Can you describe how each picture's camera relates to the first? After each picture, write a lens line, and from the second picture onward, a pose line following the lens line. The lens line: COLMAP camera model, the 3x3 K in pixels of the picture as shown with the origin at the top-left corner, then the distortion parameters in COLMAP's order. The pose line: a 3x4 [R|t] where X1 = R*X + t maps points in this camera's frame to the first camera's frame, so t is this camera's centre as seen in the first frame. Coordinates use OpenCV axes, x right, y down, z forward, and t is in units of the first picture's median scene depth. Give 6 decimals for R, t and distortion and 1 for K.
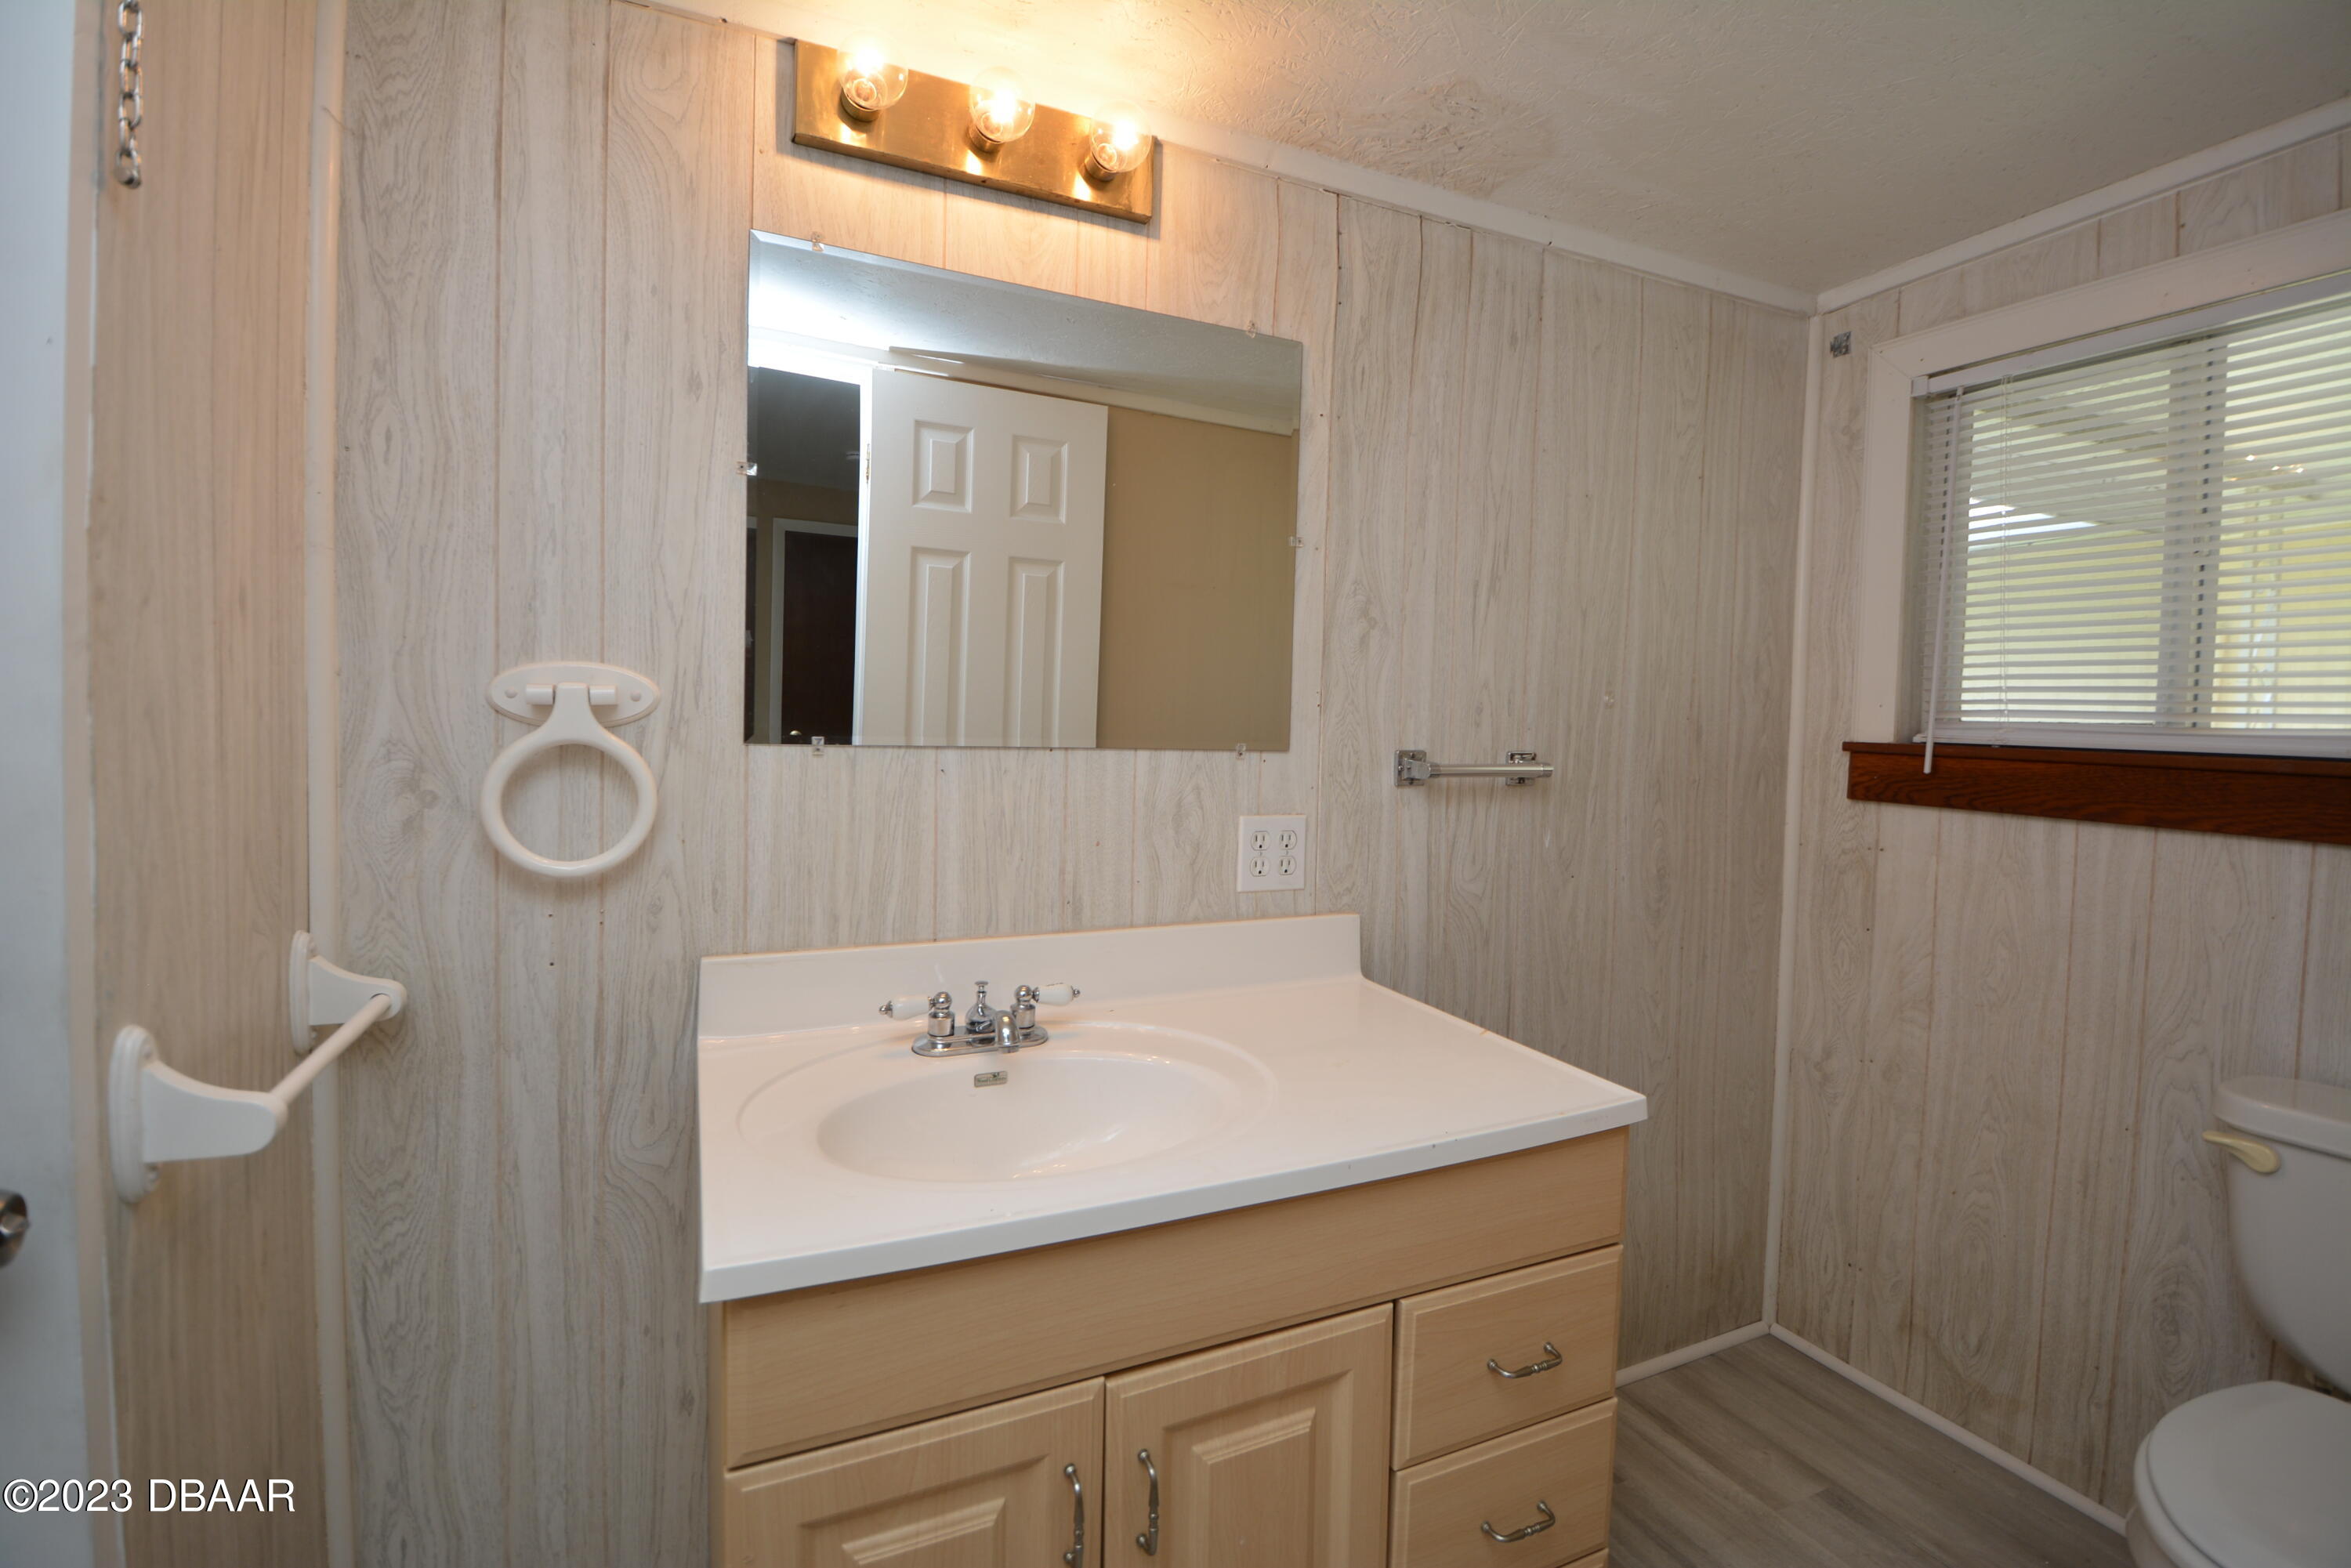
lens RADIAL K [[1033.6, 0, 1155.5], [0, 1033.6, 739.1], [0, 0, 1]] dist [0.007690, -0.018142]
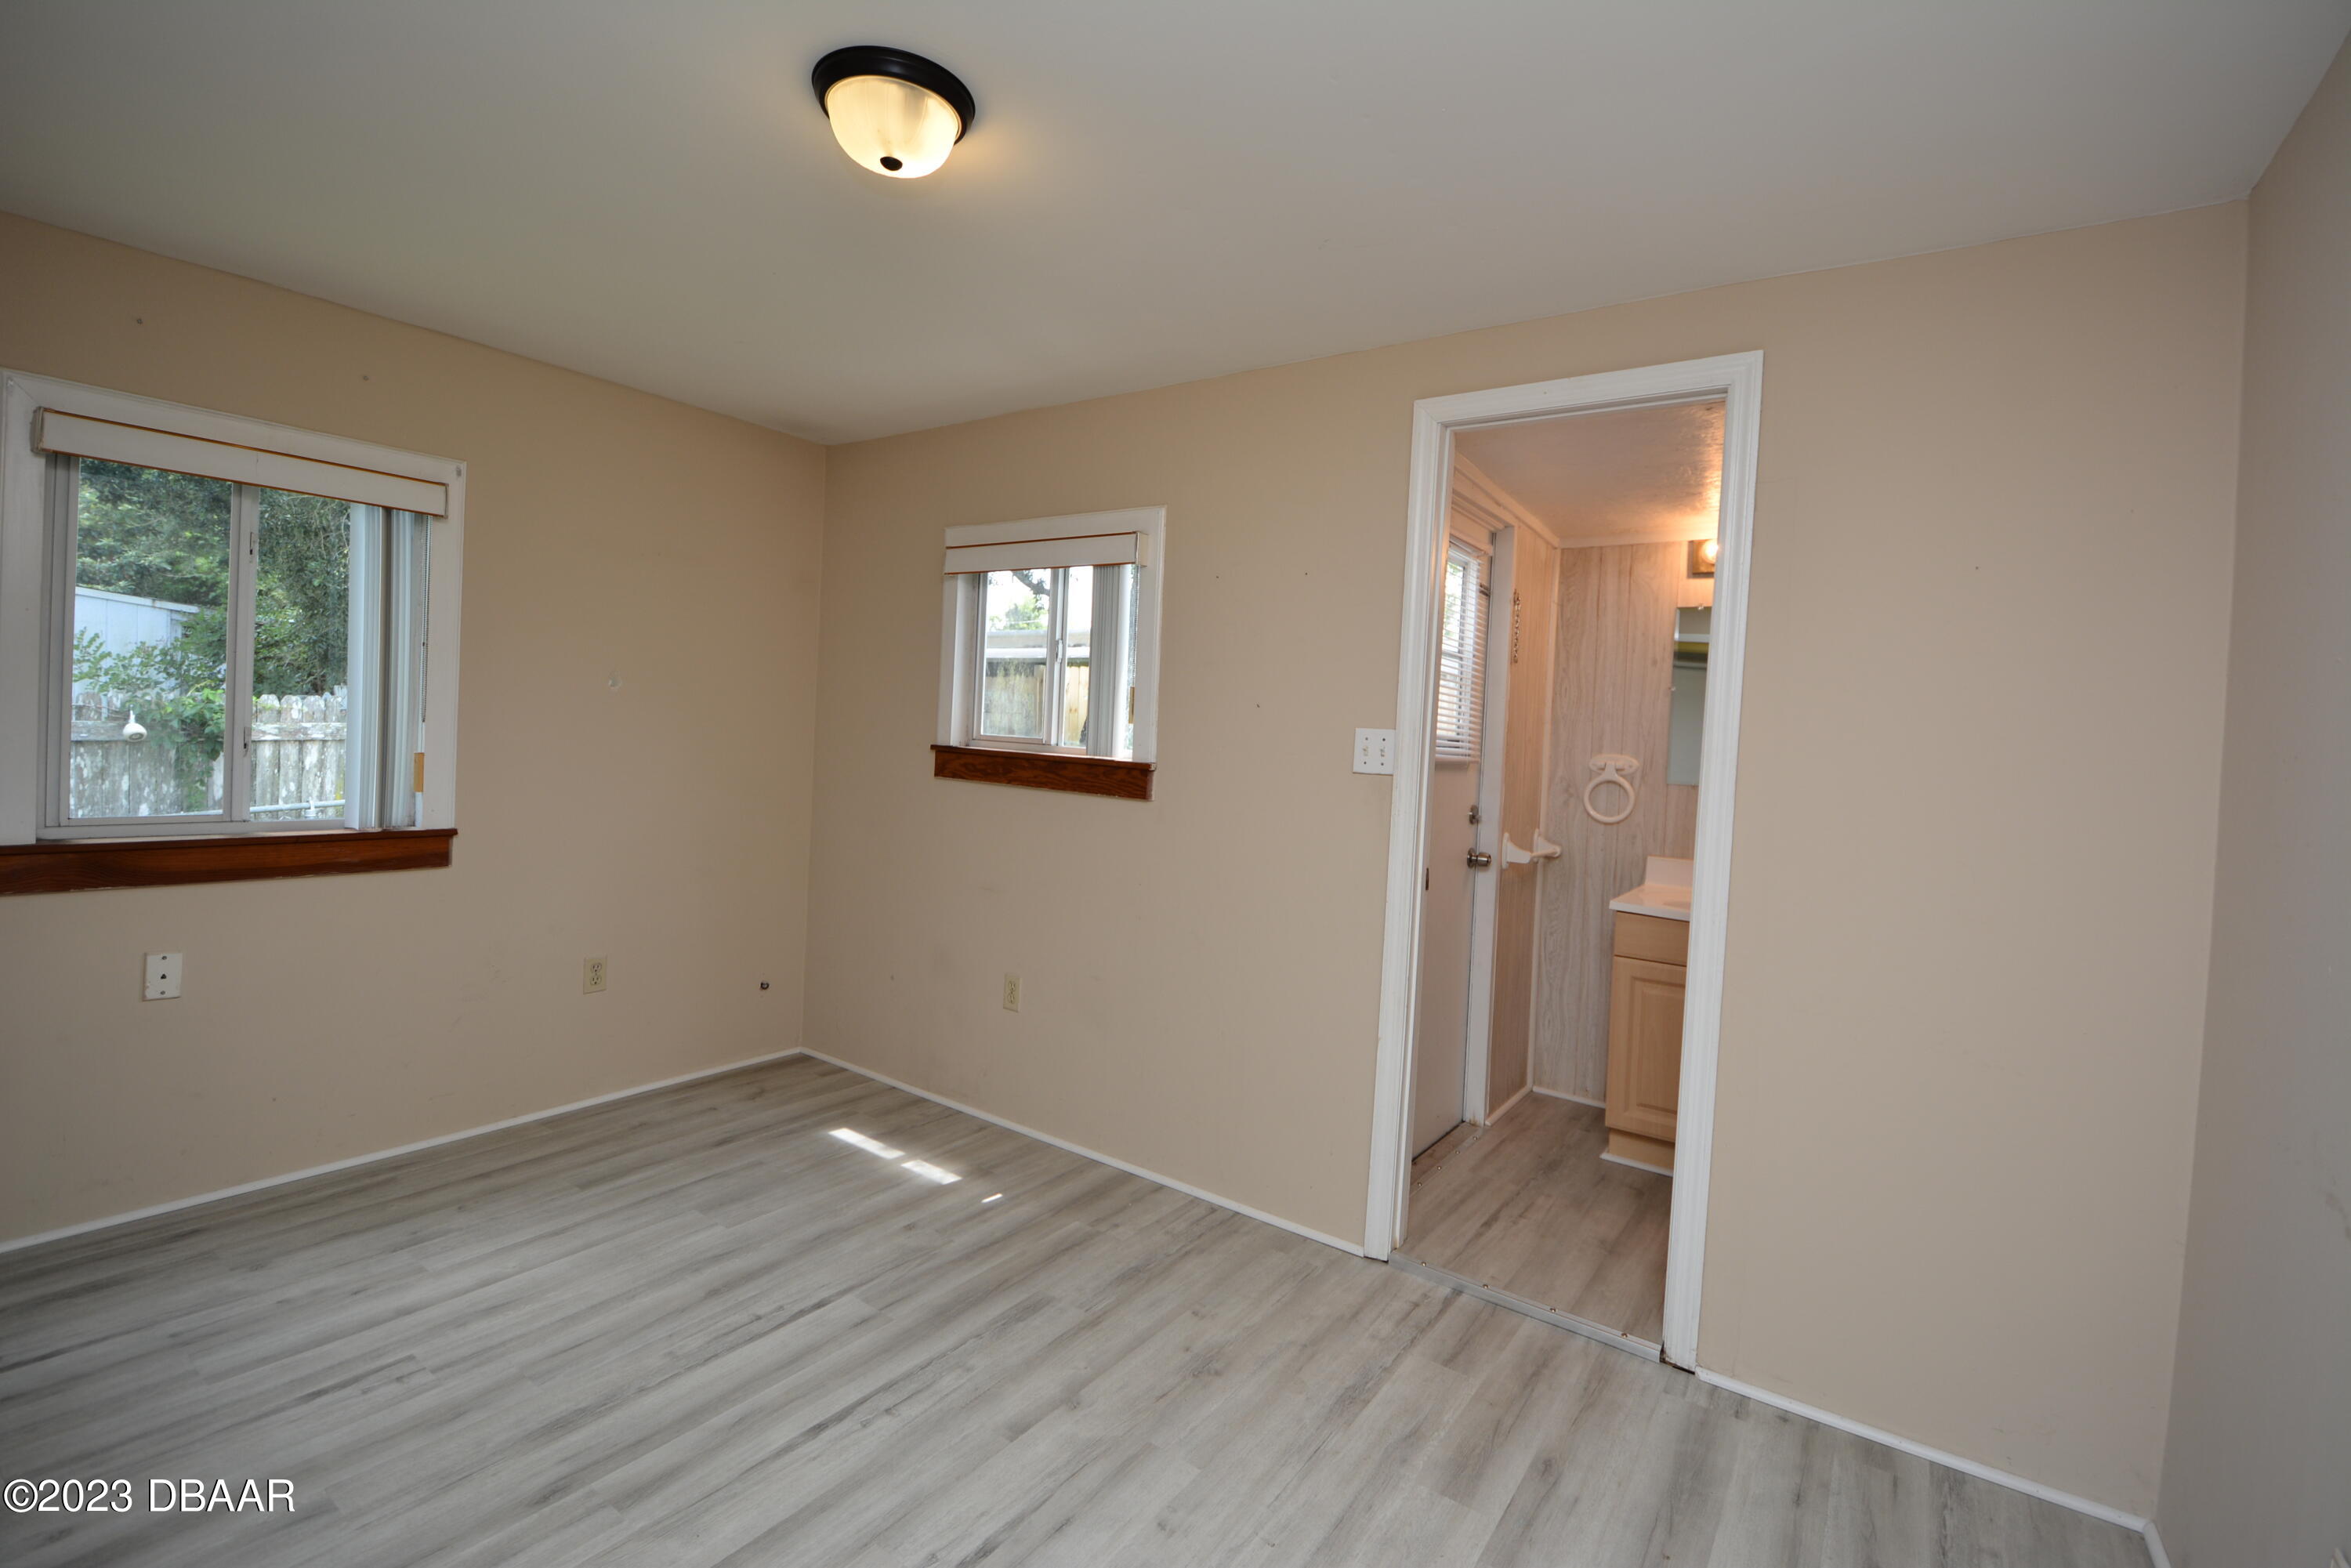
lens RADIAL K [[1033.6, 0, 1179.0], [0, 1033.6, 771.9], [0, 0, 1]] dist [0.007690, -0.018142]
pose [[0.513333, 0.029999, -0.857665, 1.132143], [-0.057303, 0.998357, 0.000624, 0.039833], [0.856274, 0.048826, 0.514208, -1.354393]]
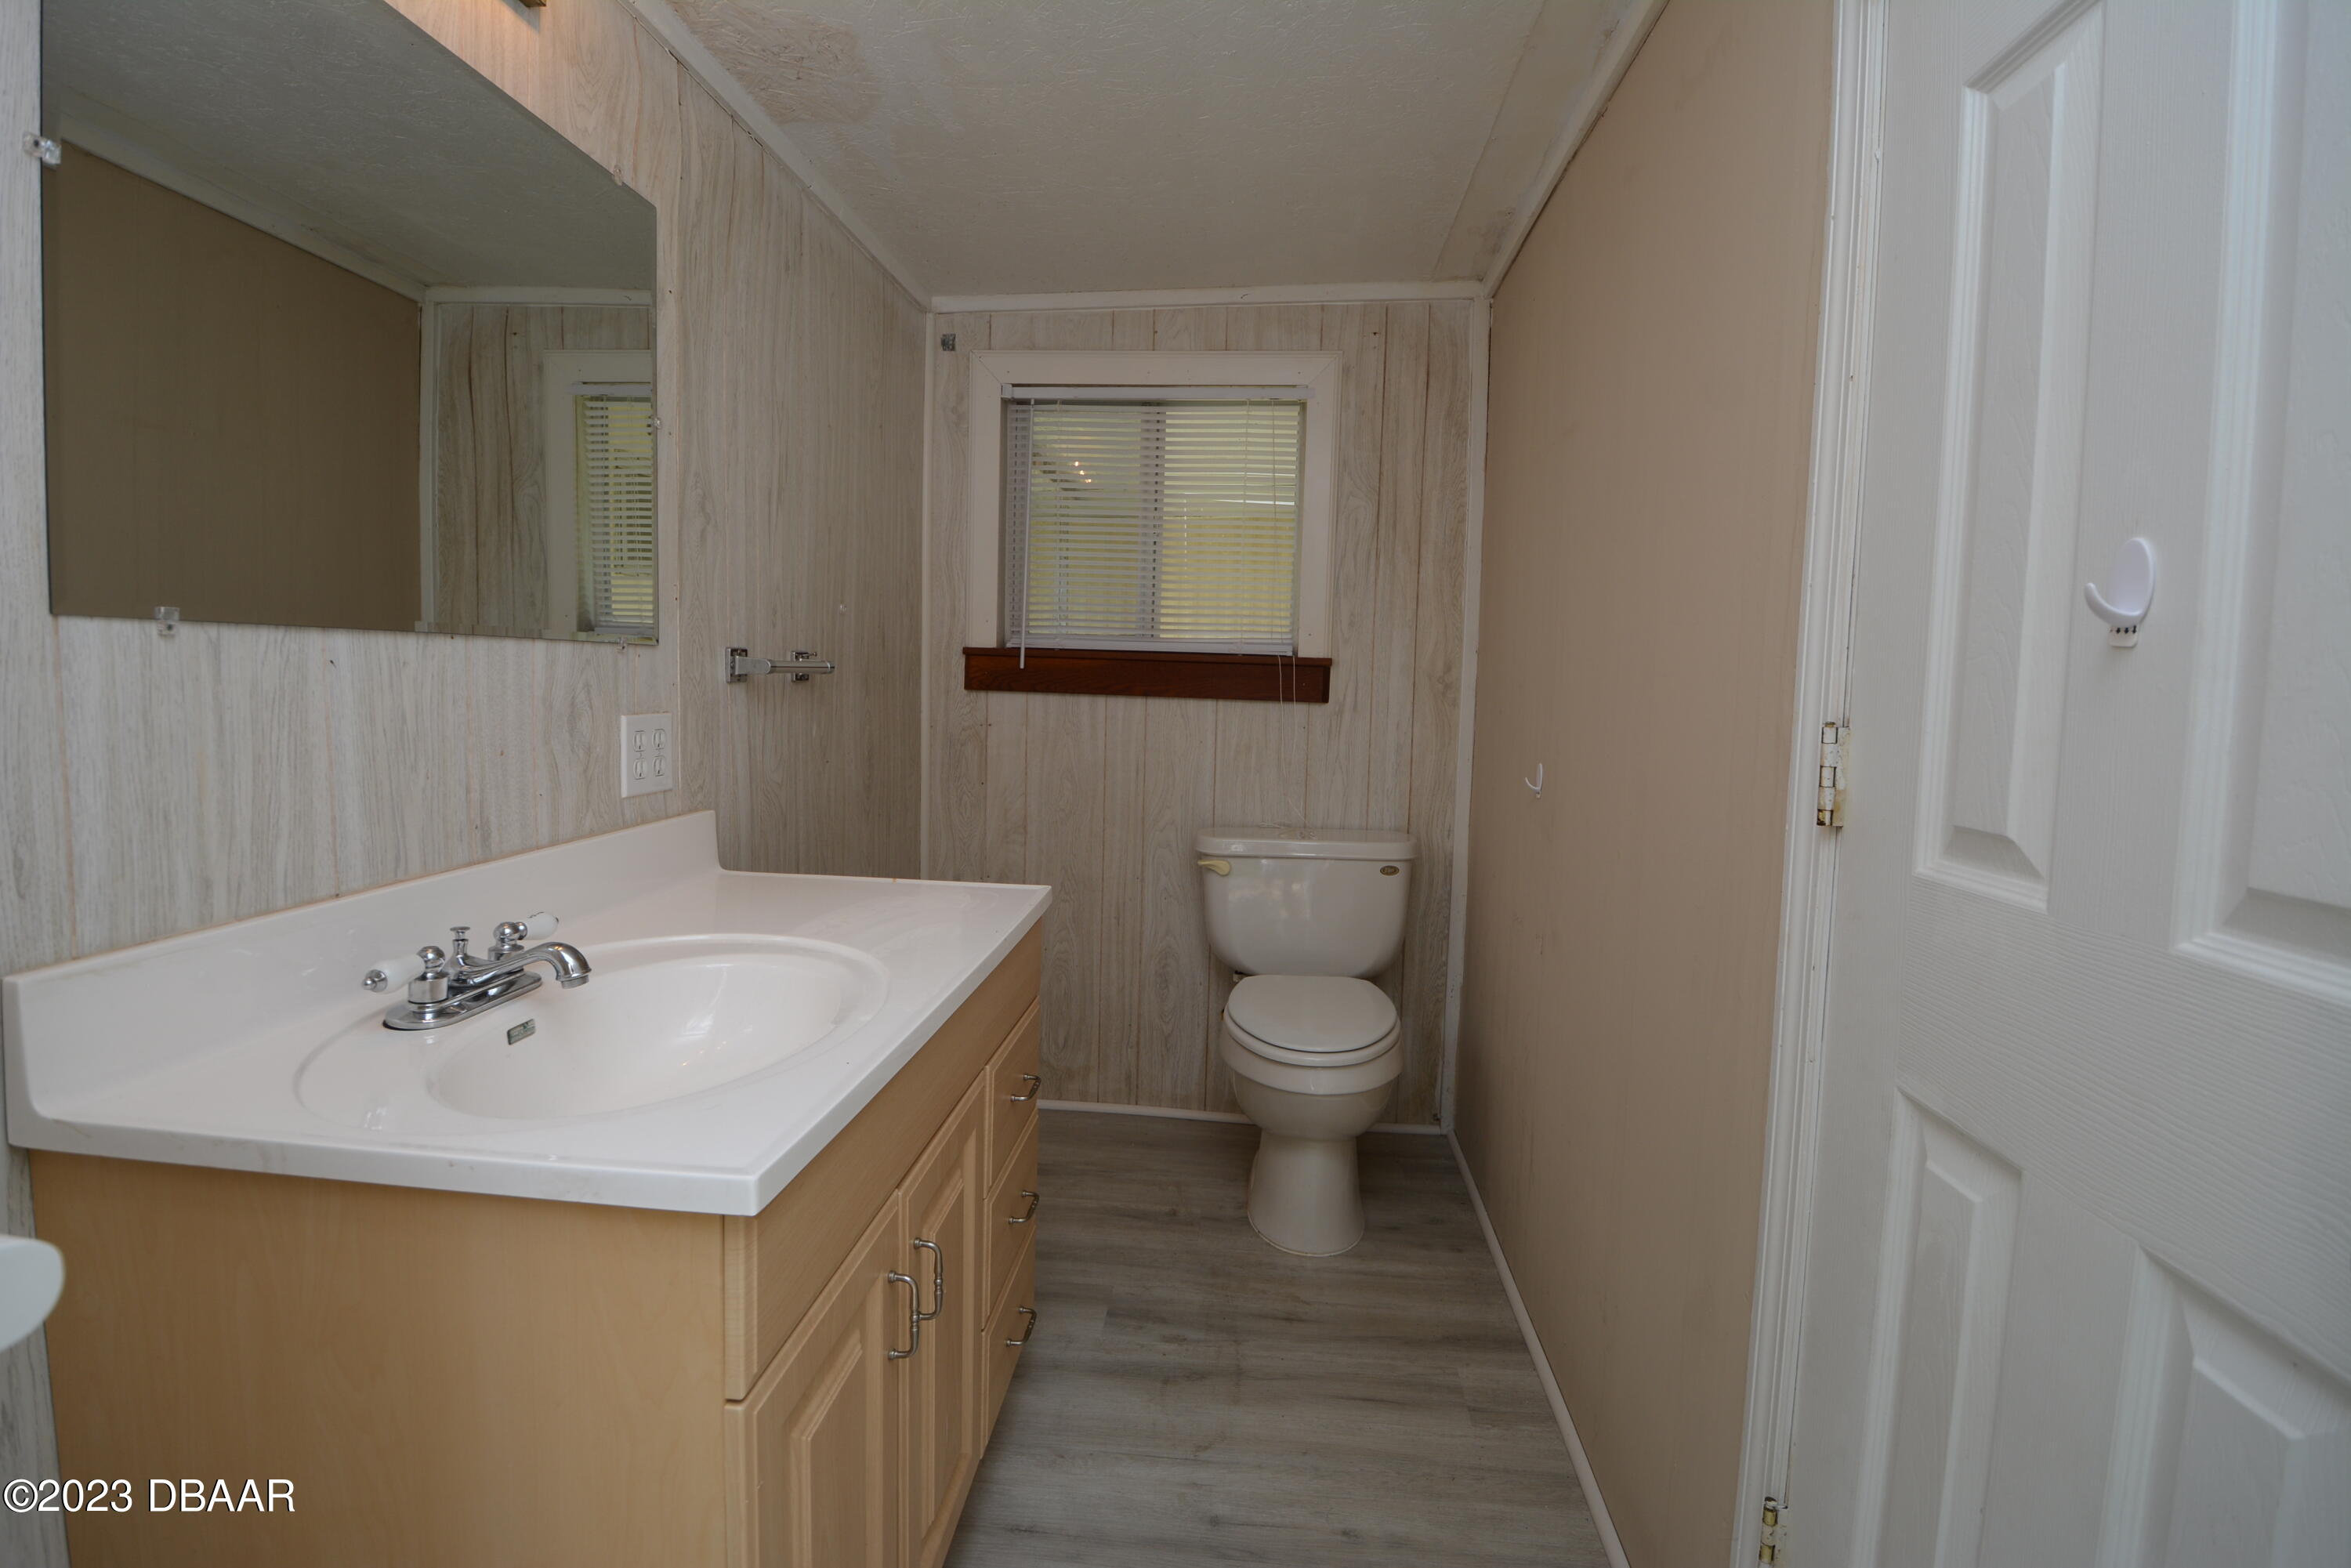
lens RADIAL K [[1033.6, 0, 1196.2], [0, 1033.6, 735.1], [0, 0, 1]] dist [0.007690, -0.018142]
pose [[0.481957, -0.065794, 0.873721, -0.493757], [0.008394, 0.997478, 0.070483, 0.032450], [-0.876155, -0.026636, 0.481294, 0.114516]]
